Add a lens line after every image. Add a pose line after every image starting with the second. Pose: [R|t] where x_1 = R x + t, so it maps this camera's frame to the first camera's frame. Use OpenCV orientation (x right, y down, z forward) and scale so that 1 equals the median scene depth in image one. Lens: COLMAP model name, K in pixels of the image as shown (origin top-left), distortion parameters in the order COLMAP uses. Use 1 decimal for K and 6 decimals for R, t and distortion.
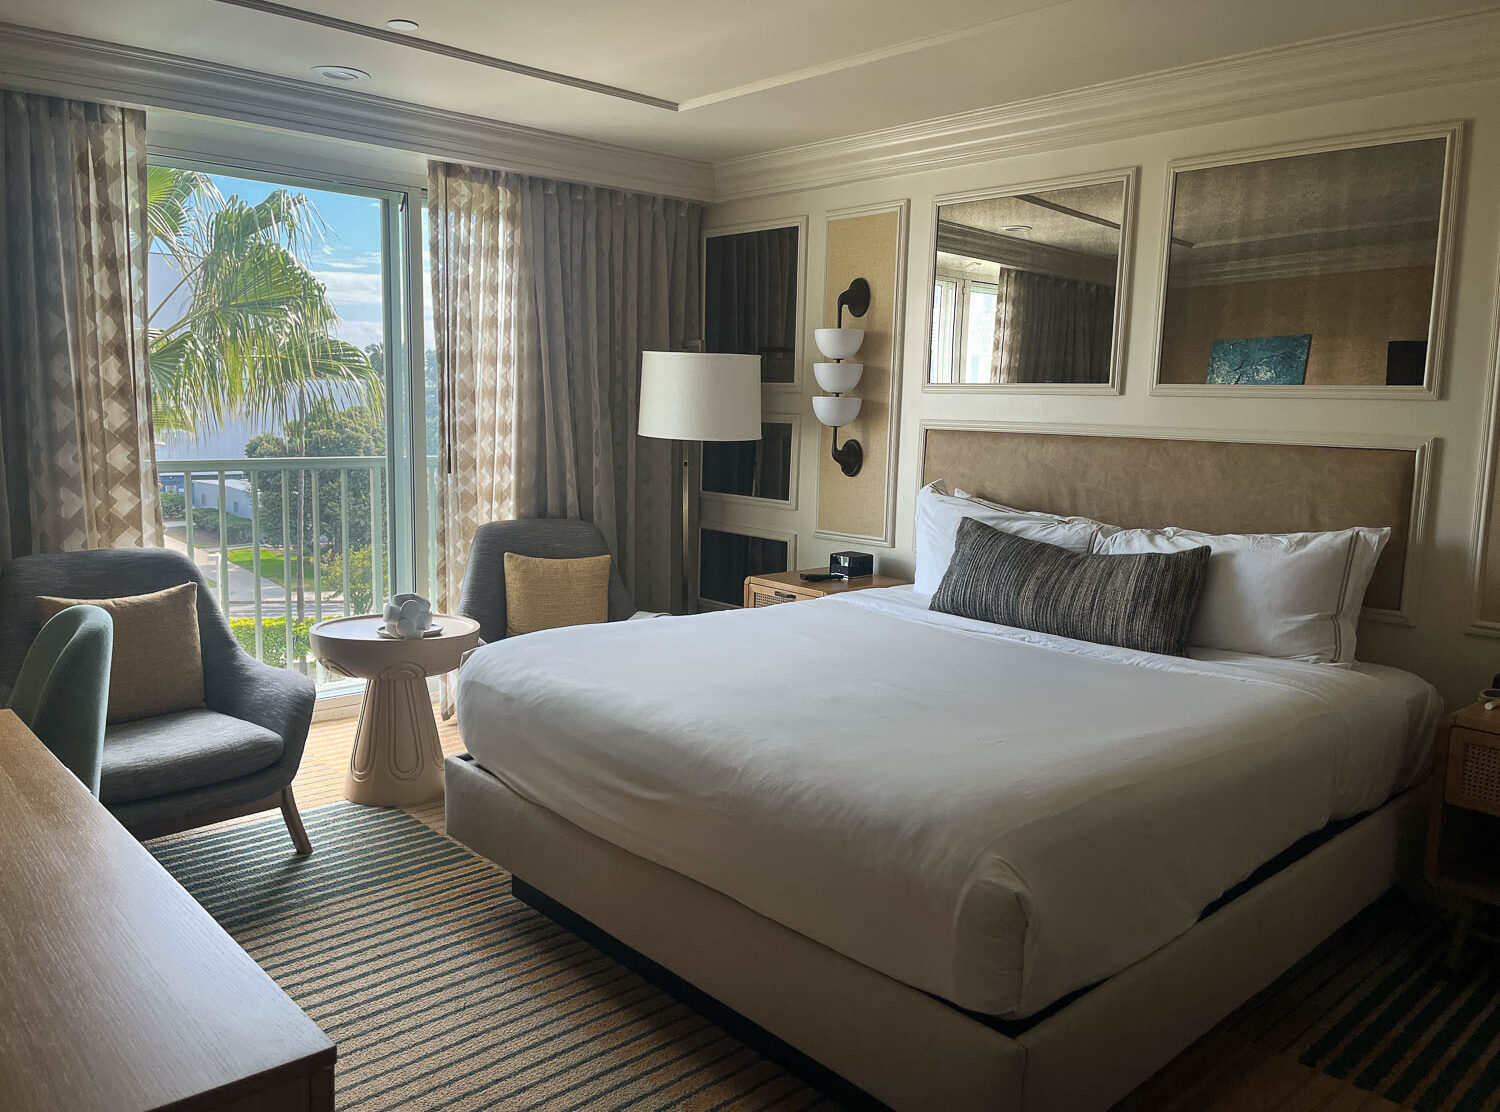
lens RADIAL K [[1142.0, 0, 757.3], [0, 1142.0, 545.2], [0, 0, 1]] dist [0.044698, -0.002298]
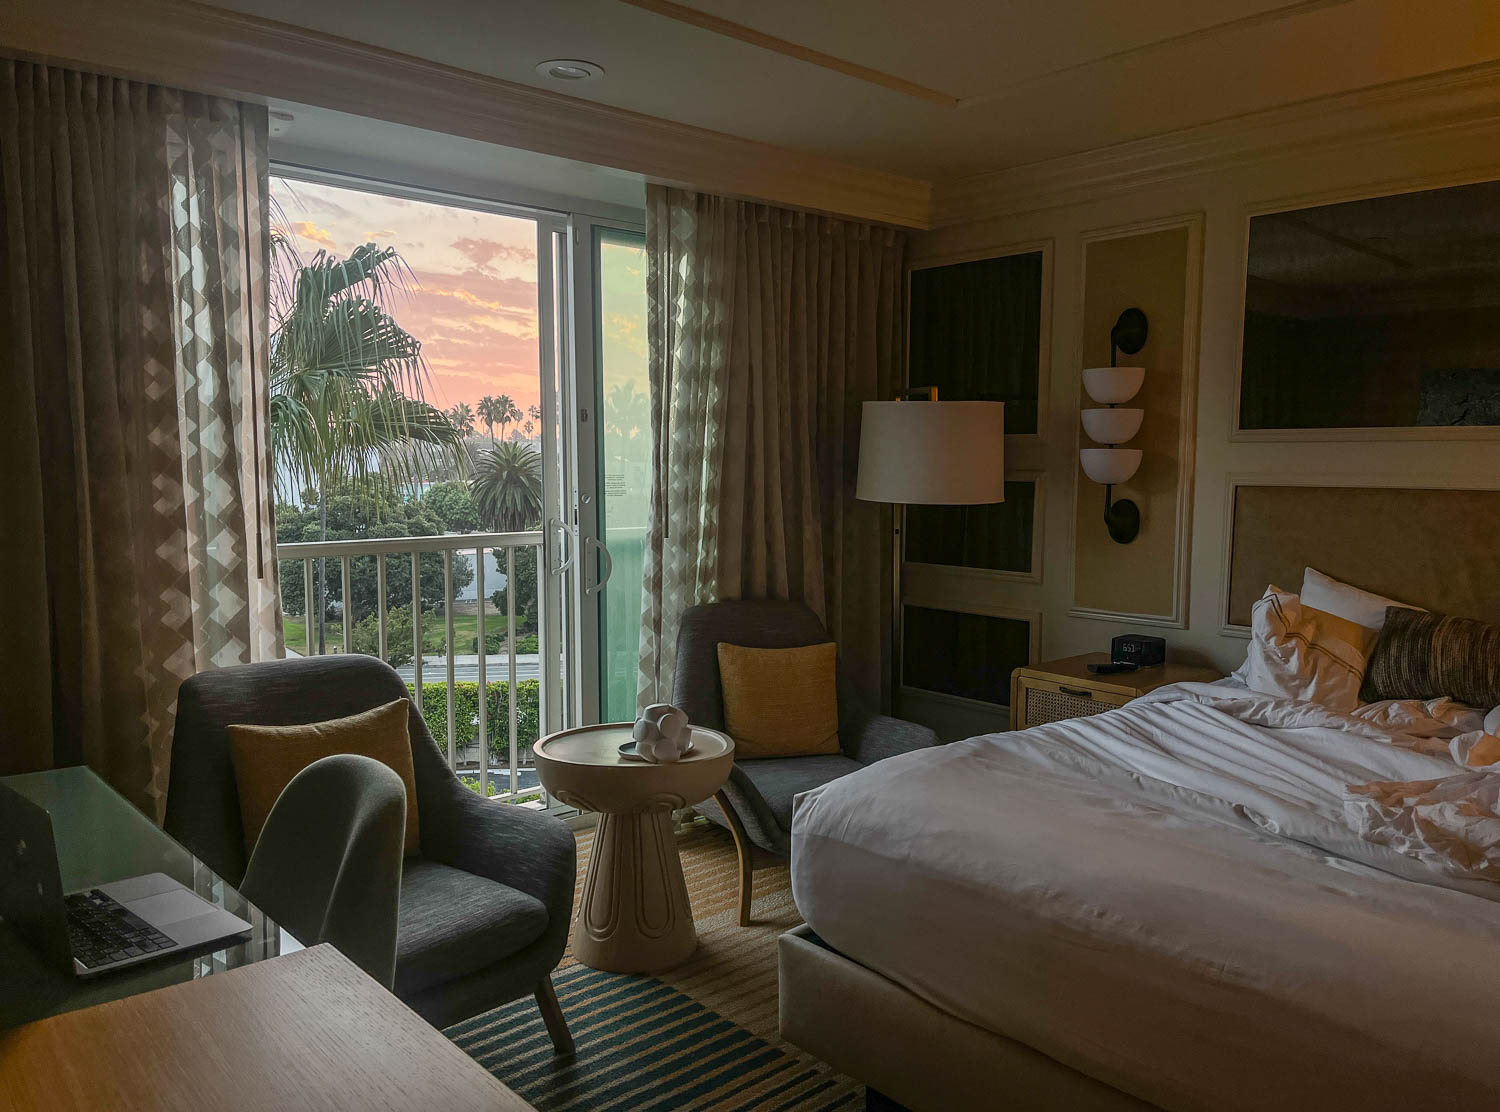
lens RADIAL K [[1142.0, 0, 742.4], [0, 1142.0, 563.5], [0, 0, 1]] dist [0.044698, -0.002298]
pose [[0.999615, -0.020598, -0.018604, -0.181752], [0.019986, 0.999272, -0.032507, -0.023978], [0.019260, 0.032123, 0.999298, 0.155327]]
